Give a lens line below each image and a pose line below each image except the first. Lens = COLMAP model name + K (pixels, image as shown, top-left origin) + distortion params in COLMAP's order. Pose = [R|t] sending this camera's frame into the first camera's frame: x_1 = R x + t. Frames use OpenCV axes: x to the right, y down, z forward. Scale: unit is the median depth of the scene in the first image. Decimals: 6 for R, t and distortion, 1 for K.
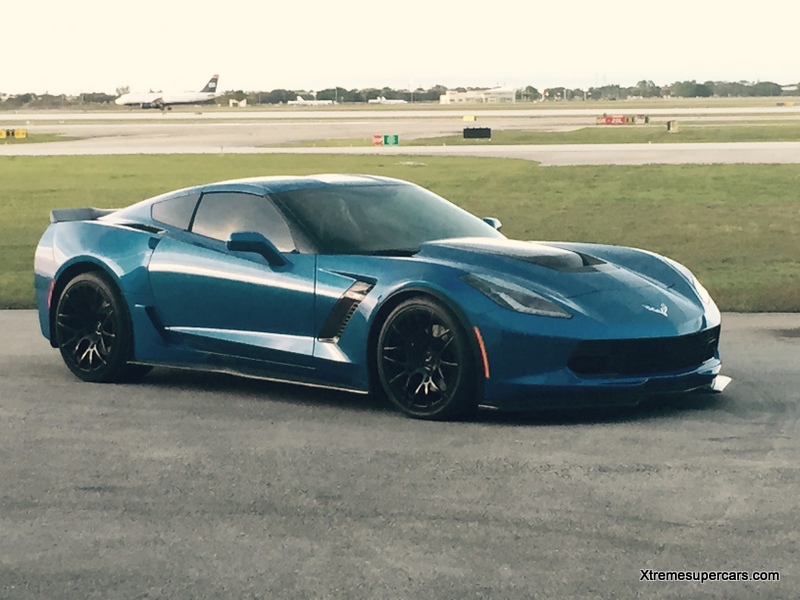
lens RADIAL K [[2284.2, 0, 399.3], [0, 2284.2, 299.9], [0, 0, 1]] dist [0.139480, 0.000000]
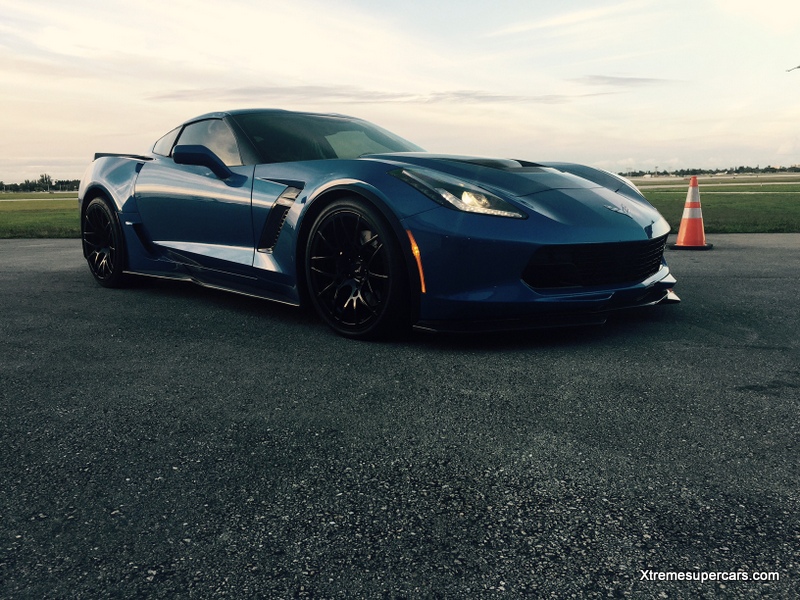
lens RADIAL K [[694.6, 0, 401.0], [0, 694.6, 303.4], [0, 0, 1]] dist [0.032789, -0.047270]
pose [[0.999869, -0.005276, -0.015319, 0.032358], [0.006526, 0.996549, 0.082752, 0.016133], [0.014829, -0.082841, 0.996452, 0.702956]]
